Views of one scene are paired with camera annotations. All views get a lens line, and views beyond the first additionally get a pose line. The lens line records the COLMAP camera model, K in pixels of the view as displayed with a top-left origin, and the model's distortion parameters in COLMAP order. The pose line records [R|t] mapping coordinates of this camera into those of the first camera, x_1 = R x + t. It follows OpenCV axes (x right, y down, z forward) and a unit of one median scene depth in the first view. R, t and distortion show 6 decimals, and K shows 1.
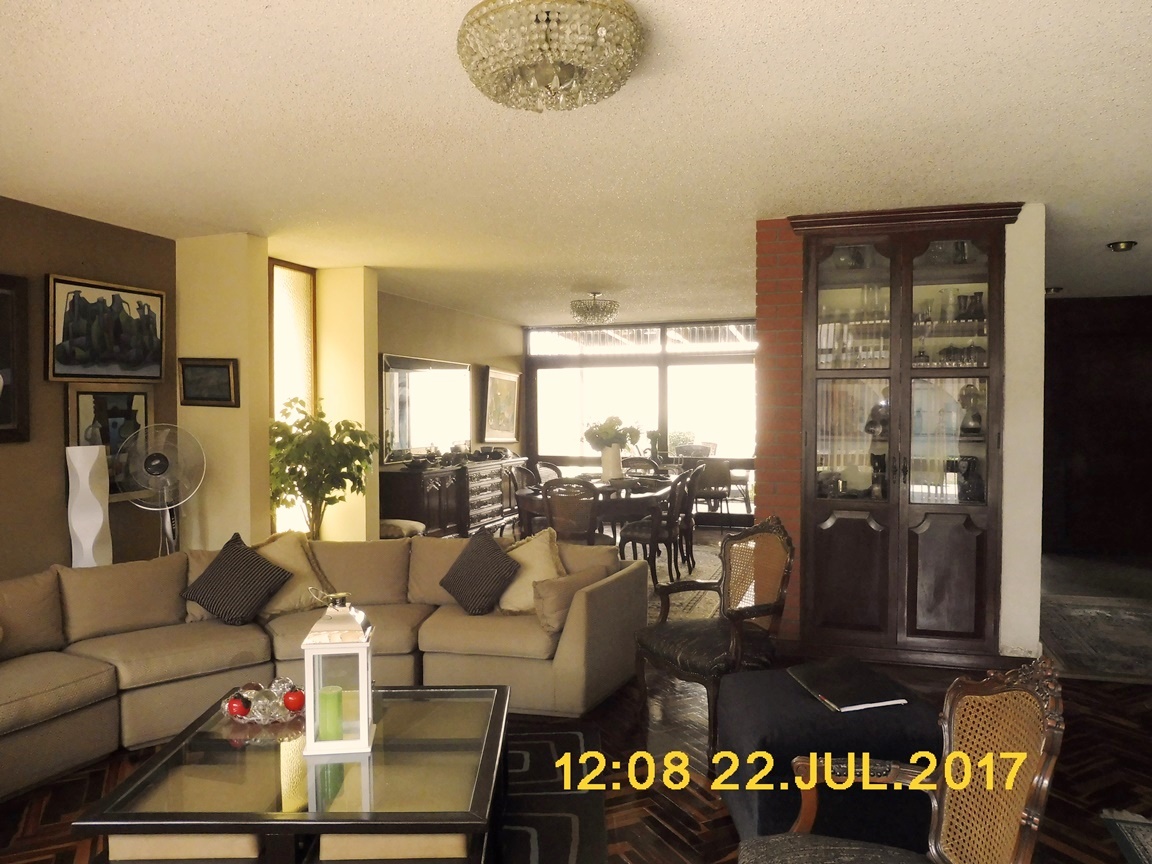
lens RADIAL K [[811.8, 0, 571.3], [0, 811.8, 430.2], [0, 0, 1]] dist [0.005852, -0.027865]
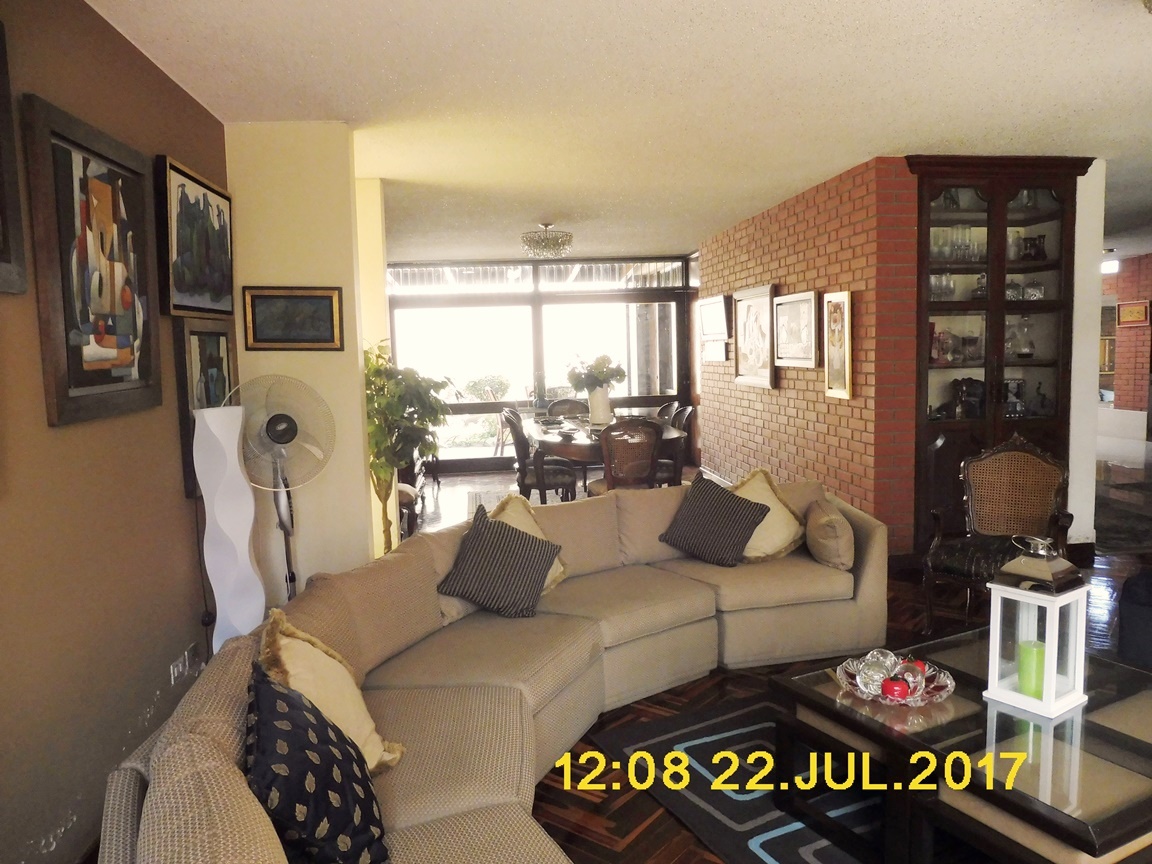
lens RADIAL K [[811.8, 0, 571.3], [0, 811.8, 430.2], [0, 0, 1]] dist [0.005852, -0.027865]
pose [[0.911866, -0.060876, 0.405949, -0.534952], [0.033391, 0.996665, 0.074454, -0.002104], [-0.409128, -0.054337, 0.910858, 0.194242]]
